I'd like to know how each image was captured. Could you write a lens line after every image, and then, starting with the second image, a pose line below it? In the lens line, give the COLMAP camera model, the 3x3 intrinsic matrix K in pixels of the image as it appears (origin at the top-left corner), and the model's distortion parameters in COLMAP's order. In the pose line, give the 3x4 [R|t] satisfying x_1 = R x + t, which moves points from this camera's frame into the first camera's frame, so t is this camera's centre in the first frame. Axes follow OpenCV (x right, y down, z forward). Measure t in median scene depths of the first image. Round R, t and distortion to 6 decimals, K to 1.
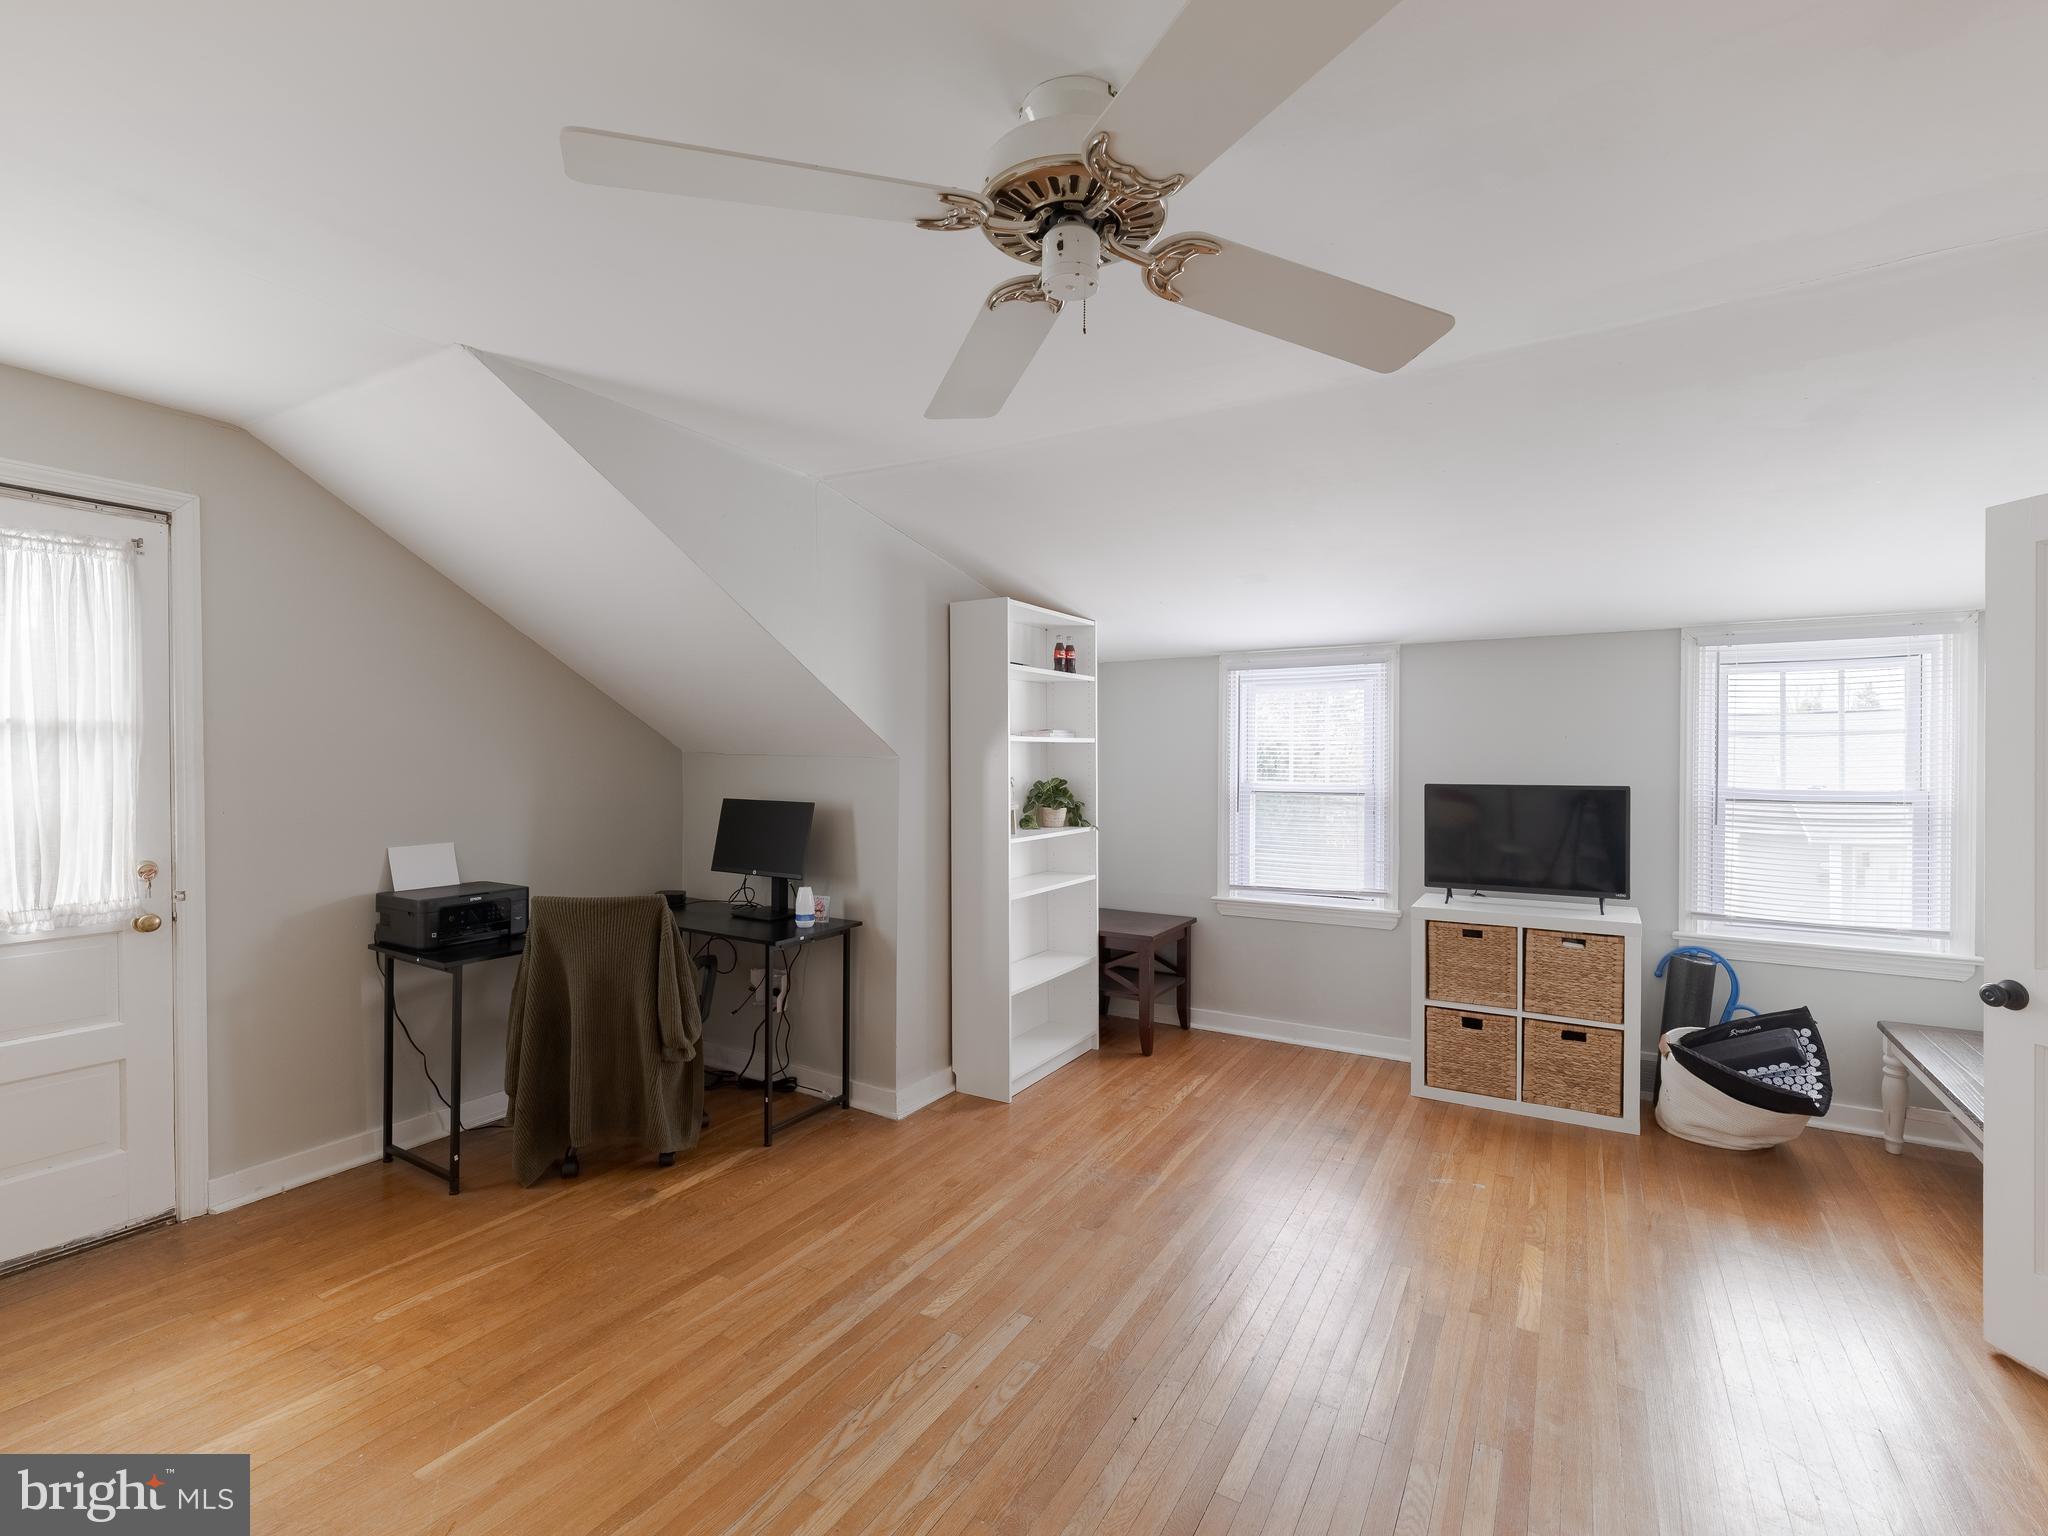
lens RADIAL K [[933.2, 0, 1021.4], [0, 933.2, 754.5], [0, 0, 1]] dist [-0.000008, -0.000221]
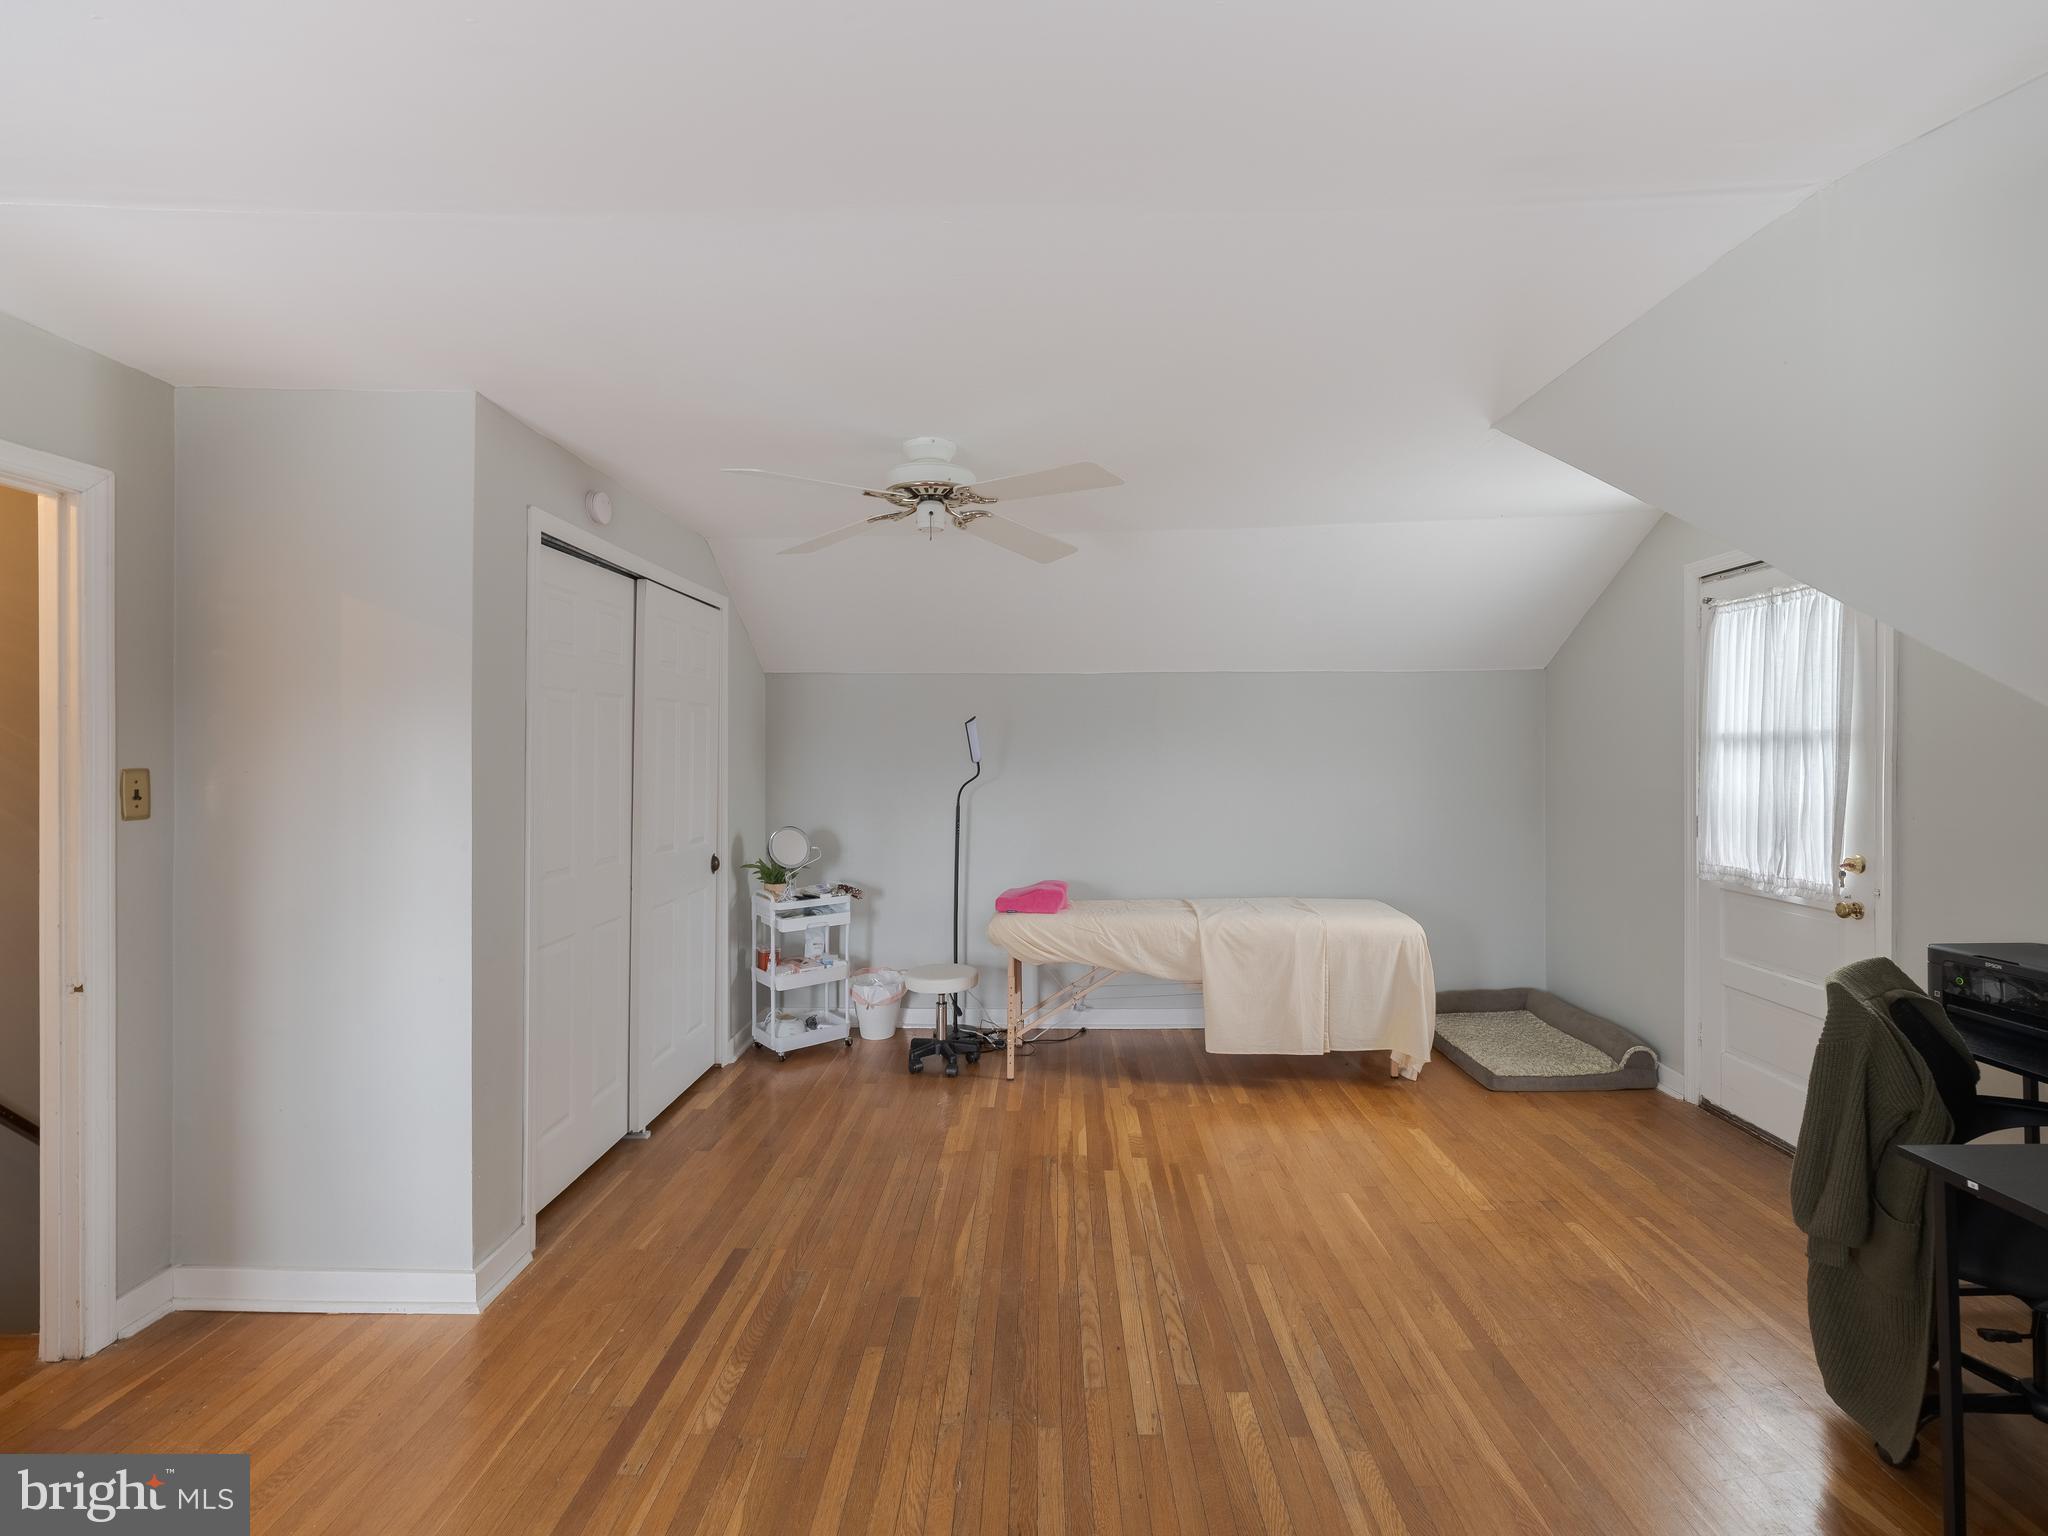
lens RADIAL K [[933.2, 0, 1021.4], [0, 933.2, 754.5], [0, 0, 1]] dist [-0.000008, -0.000221]
pose [[-0.871060, -0.007575, -0.491117, 0.548369], [-0.003840, 0.999956, -0.008612, 0.011583], [0.491161, -0.005615, -0.871051, 1.788579]]
